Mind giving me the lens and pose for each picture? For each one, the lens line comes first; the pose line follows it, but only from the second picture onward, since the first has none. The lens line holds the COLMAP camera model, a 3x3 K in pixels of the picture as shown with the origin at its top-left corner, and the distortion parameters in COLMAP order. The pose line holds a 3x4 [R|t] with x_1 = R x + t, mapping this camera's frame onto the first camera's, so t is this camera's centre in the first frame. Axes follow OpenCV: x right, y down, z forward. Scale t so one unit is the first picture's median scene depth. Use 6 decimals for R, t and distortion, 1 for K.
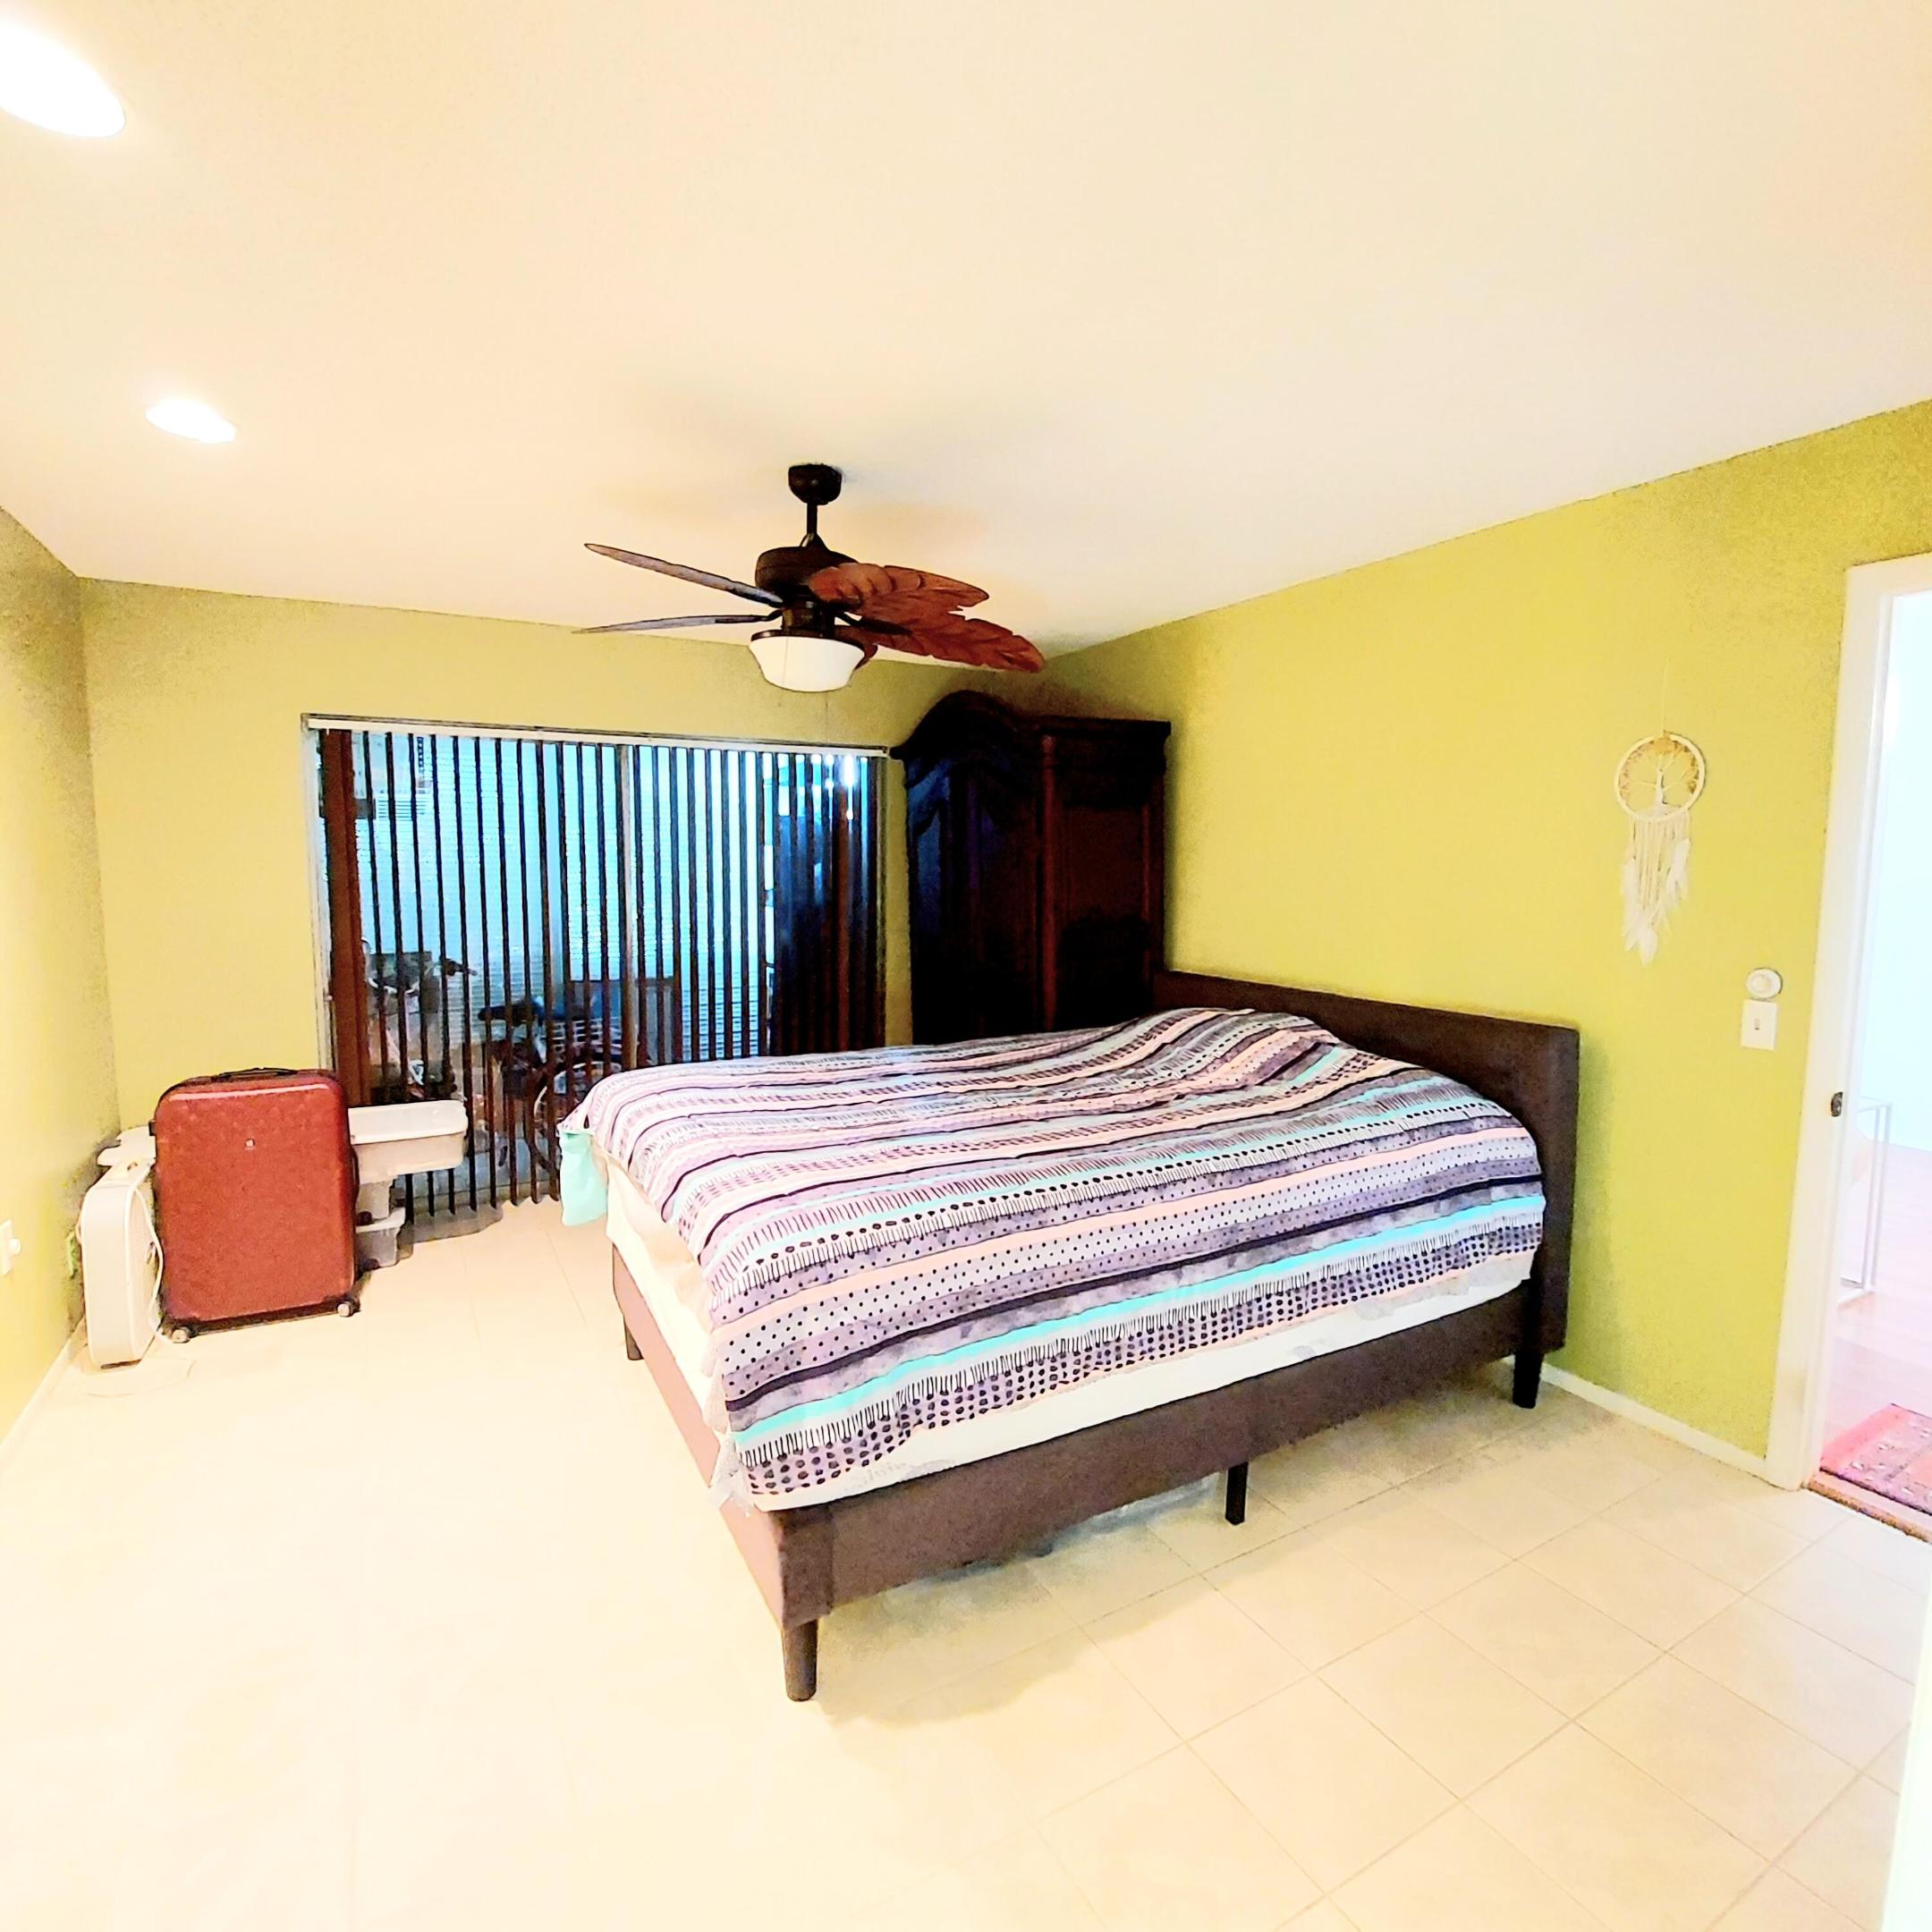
lens RADIAL K [[1035.7, 0, 971.8], [0, 1035.7, 958.0], [0, 0, 1]] dist [-0.014171, -0.003707]
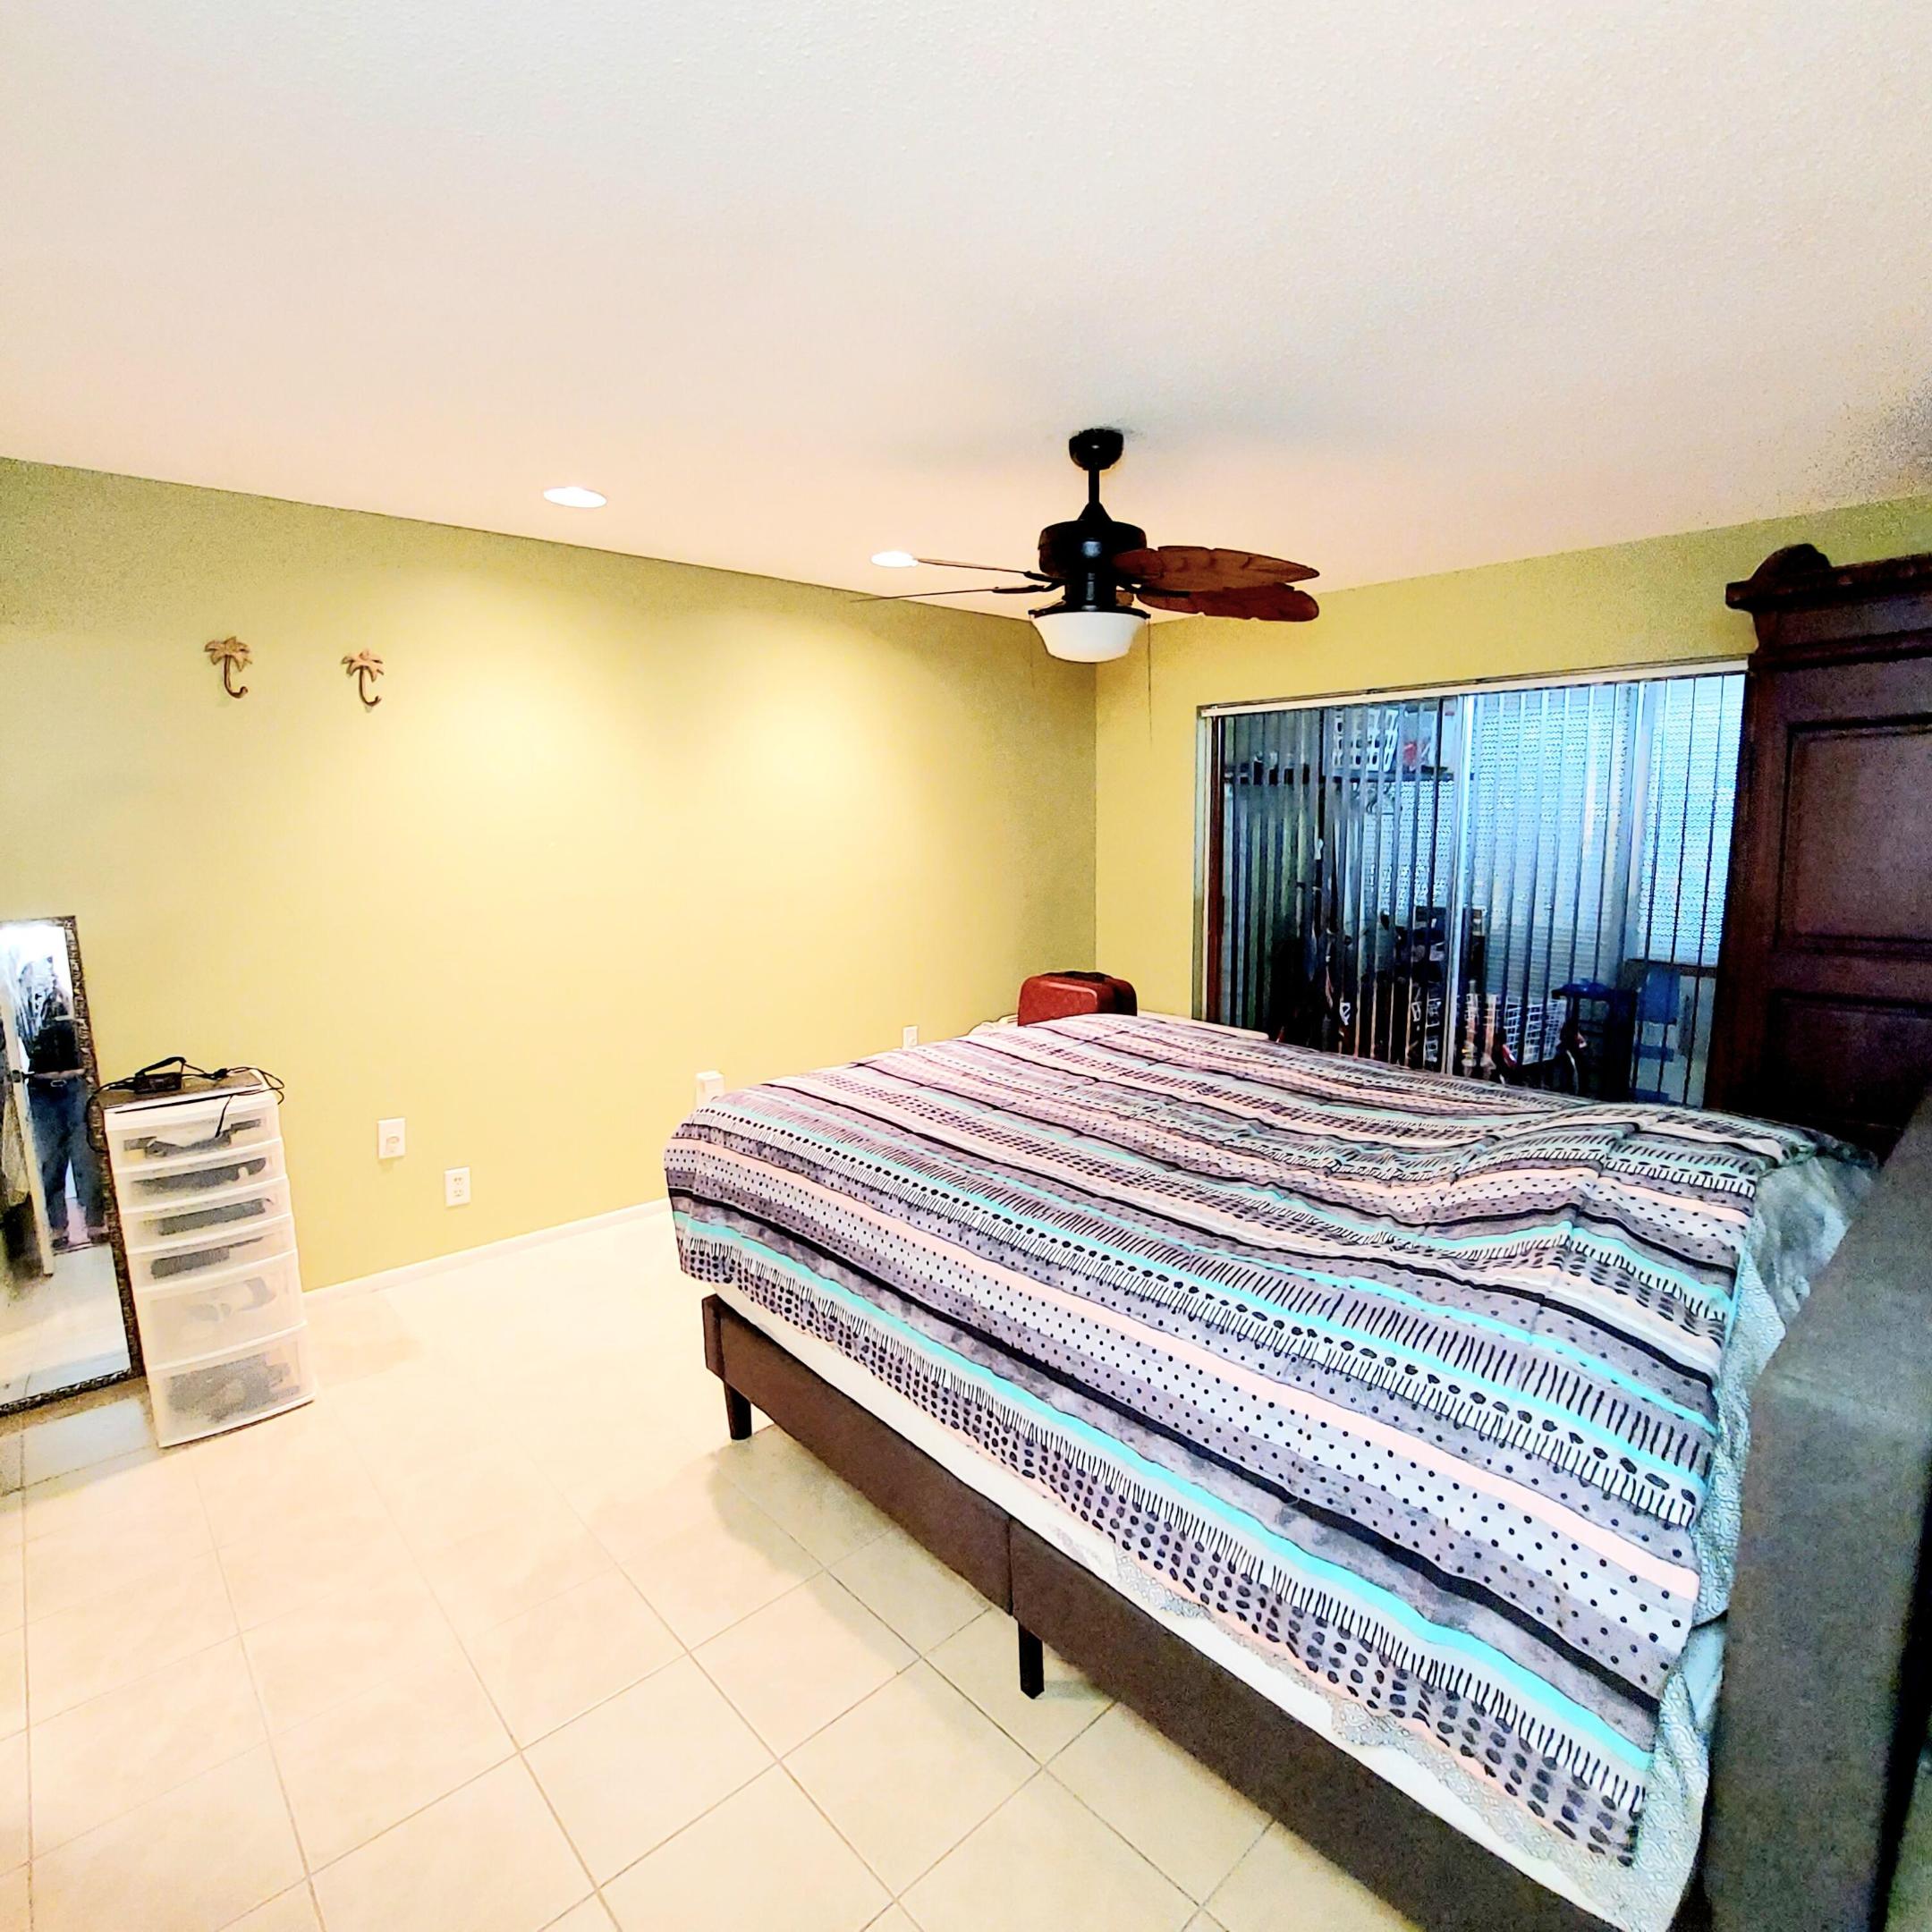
lens RADIAL K [[1035.7, 0, 973.3], [0, 1035.7, 970.9], [0, 0, 1]] dist [-0.014171, -0.003707]
pose [[0.231389, 0.144171, -0.962120, 0.993391], [-0.086604, 0.988085, 0.127234, -0.093721], [0.968999, 0.053883, 0.241118, 0.803688]]
